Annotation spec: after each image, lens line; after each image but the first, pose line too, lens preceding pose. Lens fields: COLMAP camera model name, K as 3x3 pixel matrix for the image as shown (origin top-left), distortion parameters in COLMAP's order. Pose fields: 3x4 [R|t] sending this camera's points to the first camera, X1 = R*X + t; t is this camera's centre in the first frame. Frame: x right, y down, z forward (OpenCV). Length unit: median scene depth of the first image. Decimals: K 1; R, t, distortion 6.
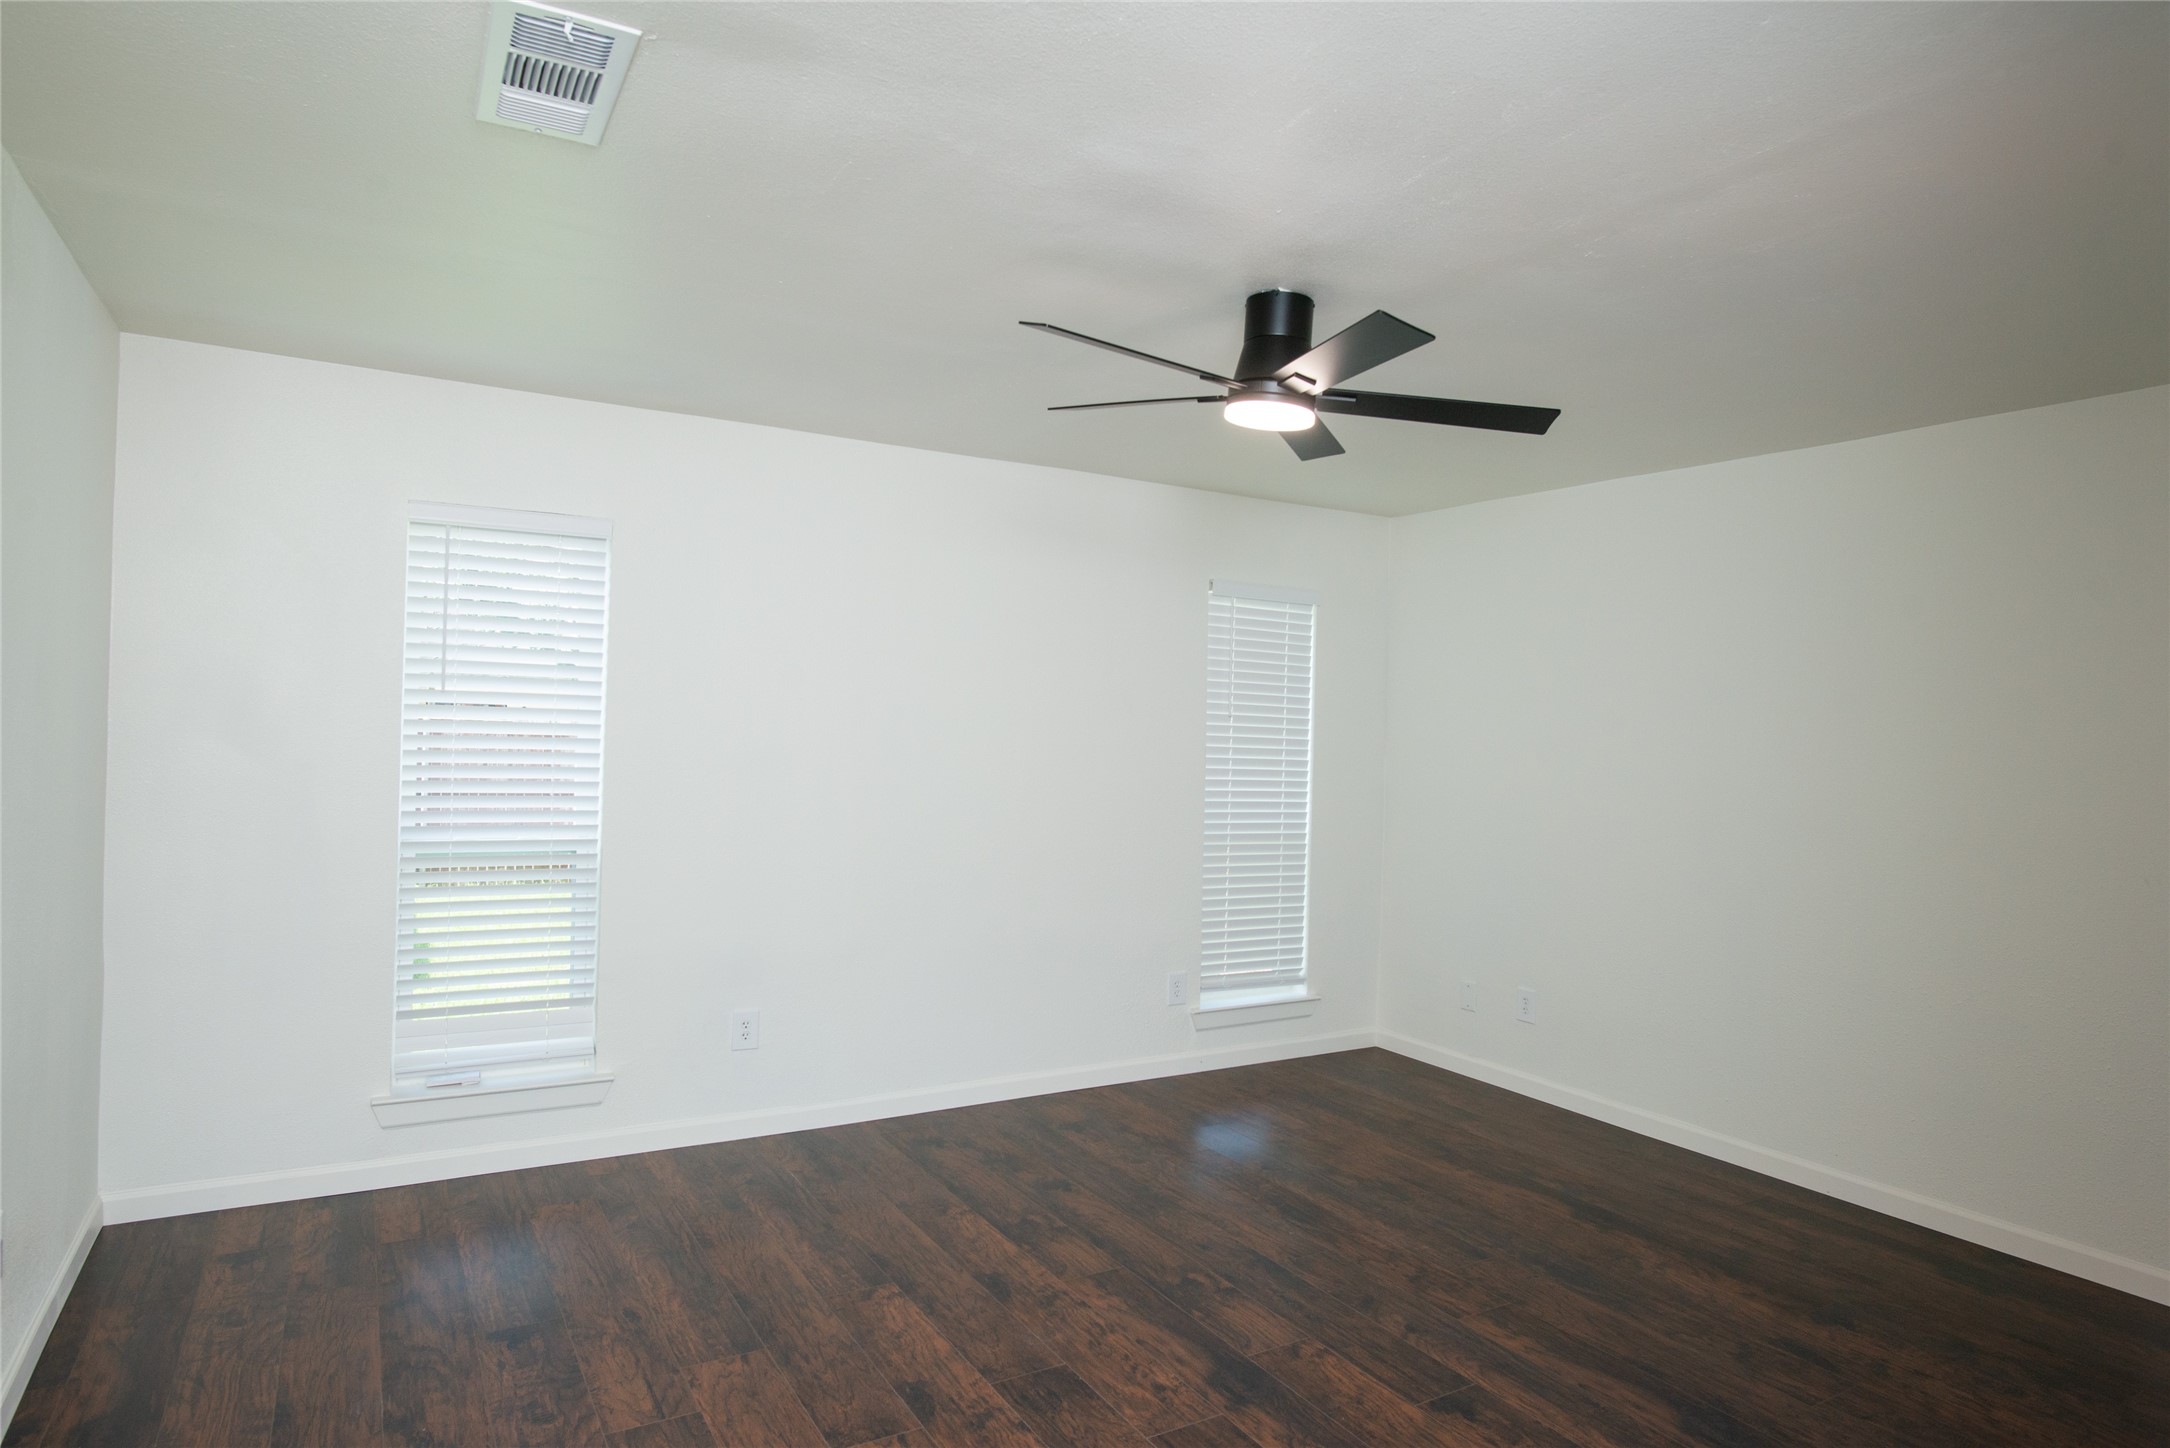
lens RADIAL K [[1243.1, 0, 1085.0], [0, 1243.1, 724.0], [0, 0, 1]] dist [-0.029150, 0.000890]
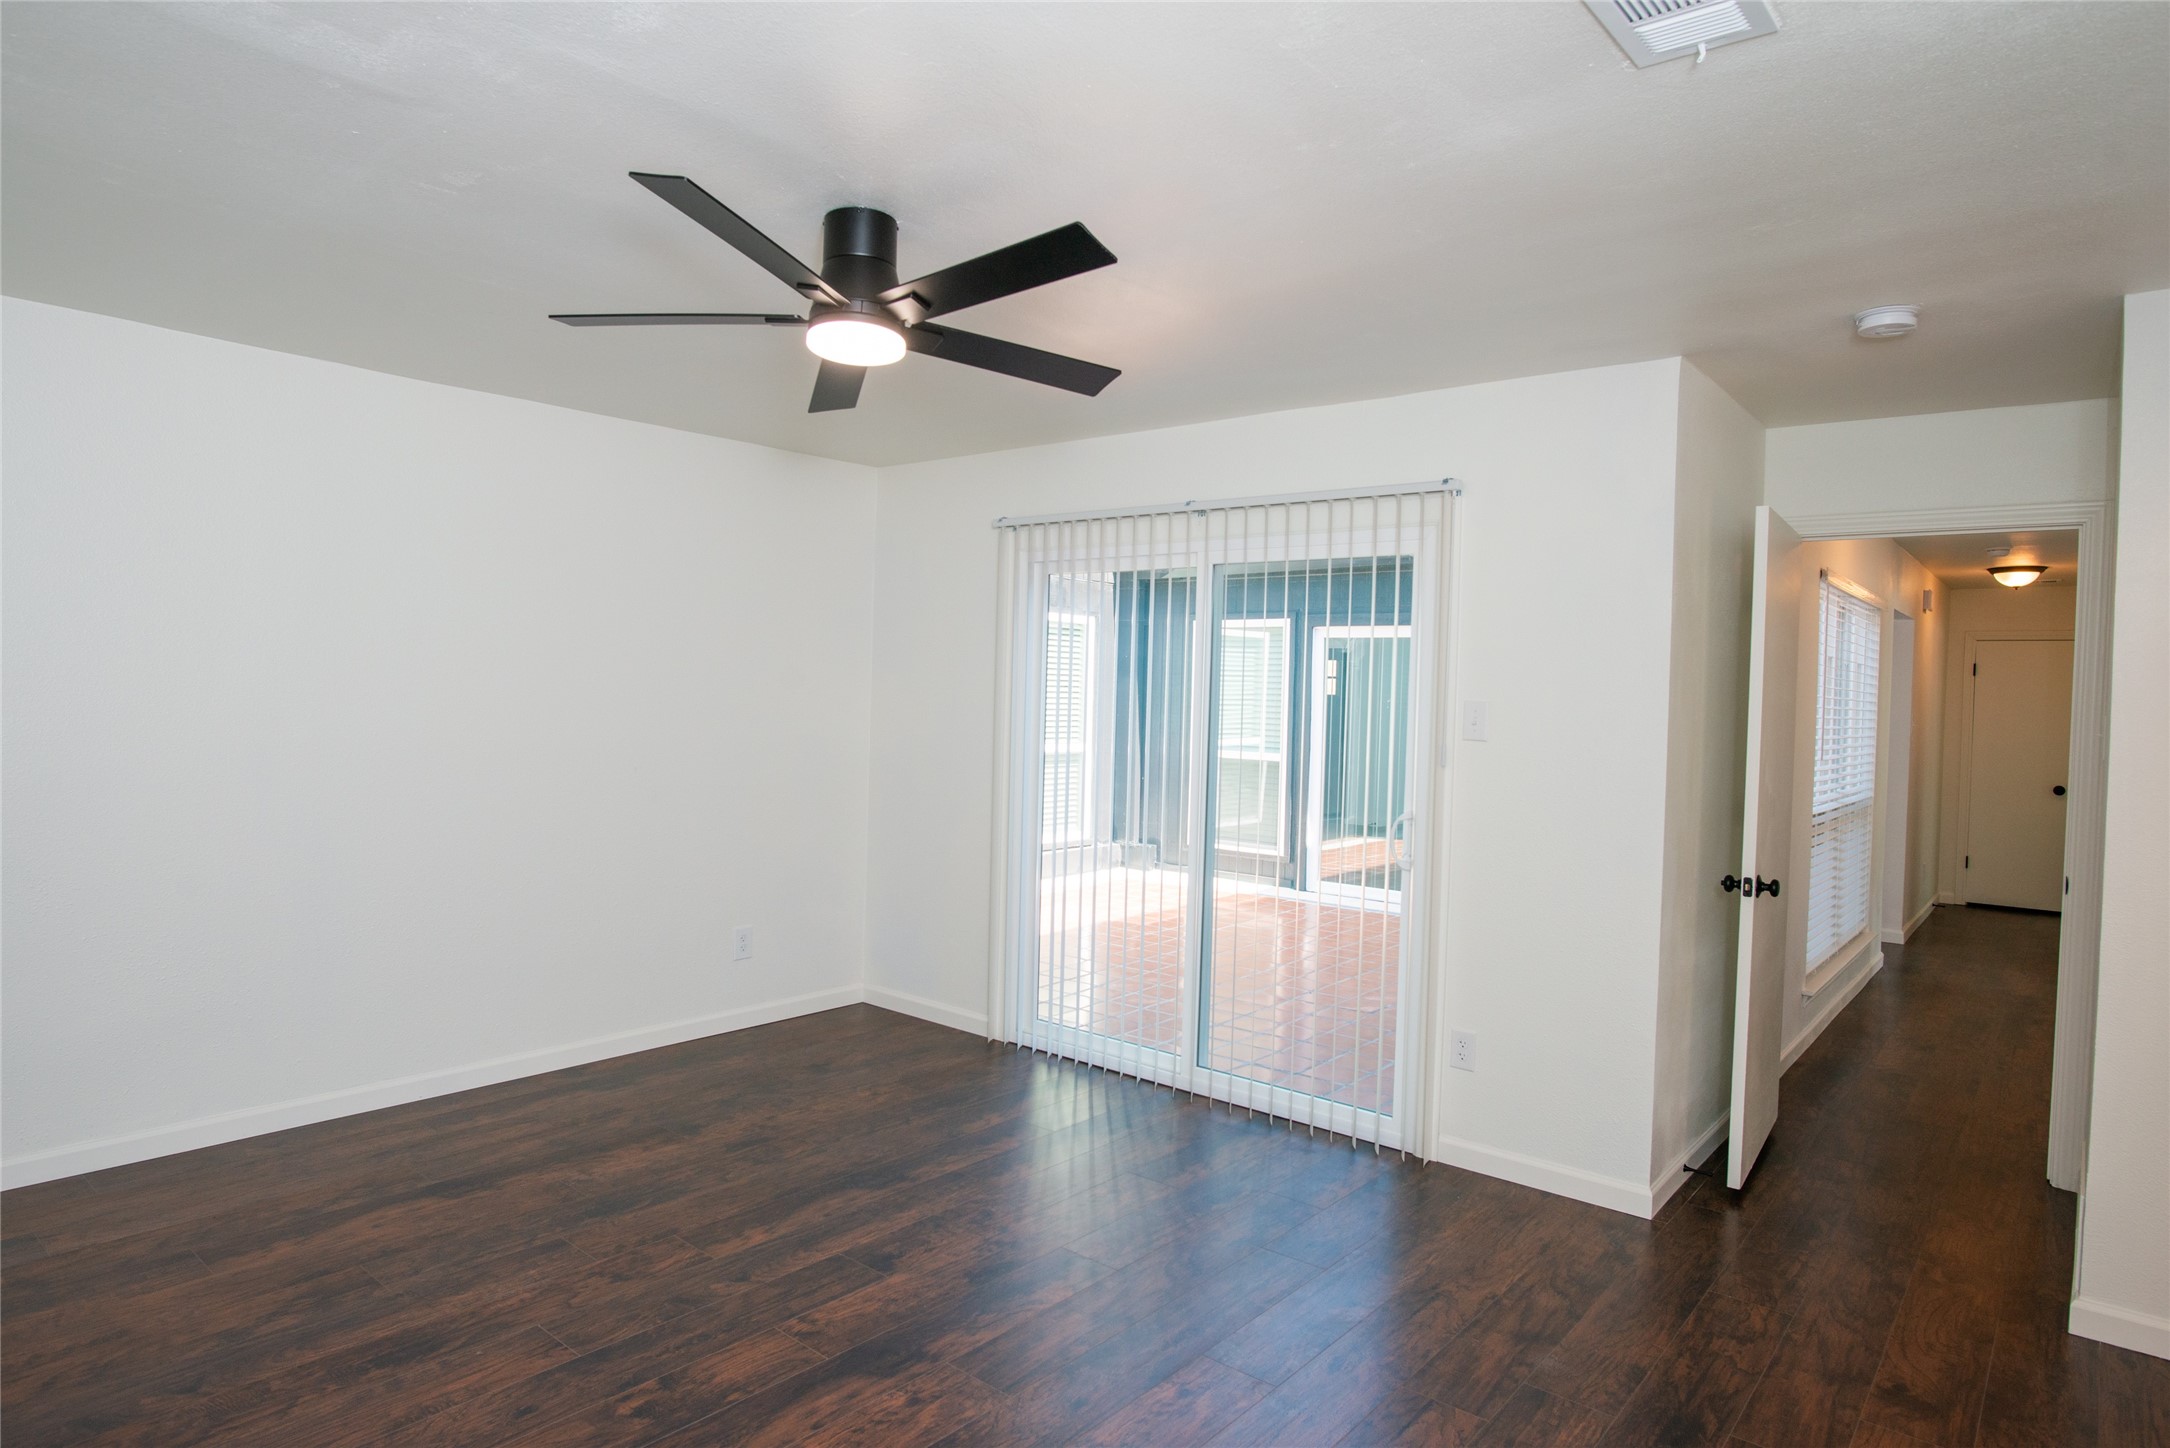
lens RADIAL K [[1243.1, 0, 1085.0], [0, 1243.1, 724.0], [0, 0, 1]] dist [-0.029150, 0.000890]
pose [[-0.335885, -0.059666, 0.940012, -0.784360], [-0.037825, 0.998041, 0.049833, -0.019140], [-0.941143, -0.018818, -0.337483, 1.147194]]
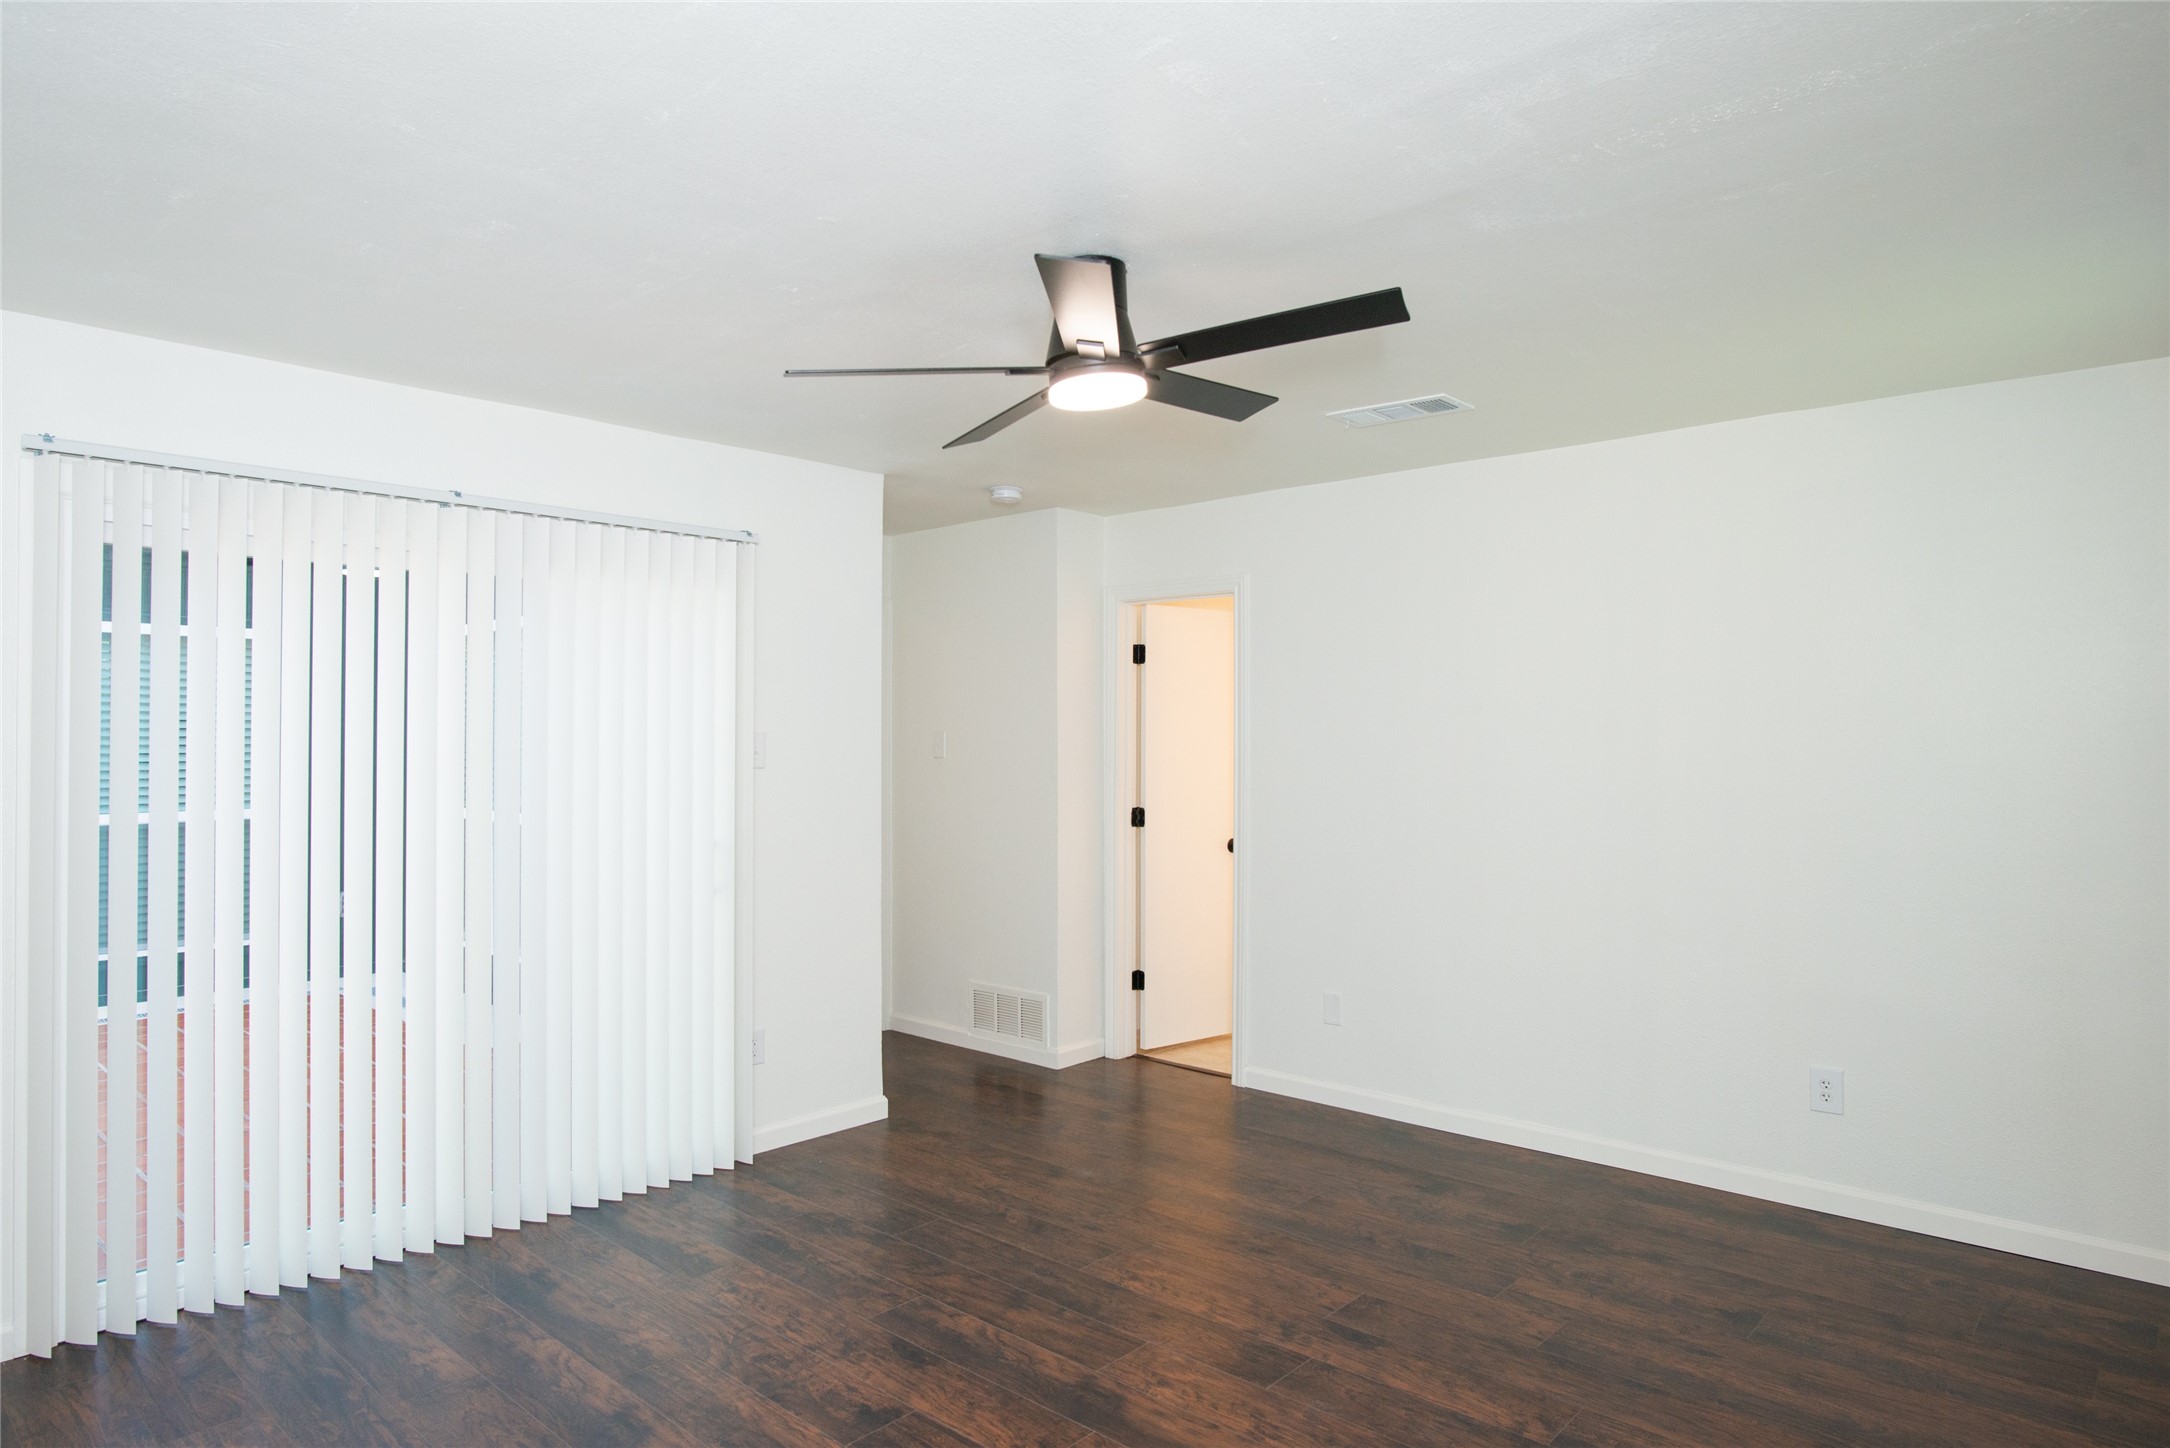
lens RADIAL K [[1257.7, 0, 1085.0], [0, 1257.7, 724.0], [0, 0, 1]] dist [-0.027146, 0.001309]
pose [[-0.953566, -0.032363, -0.299441, 0.429324], [-0.027743, 0.999422, -0.019666, 0.014709], [0.299904, -0.010446, -0.953912, 1.882218]]
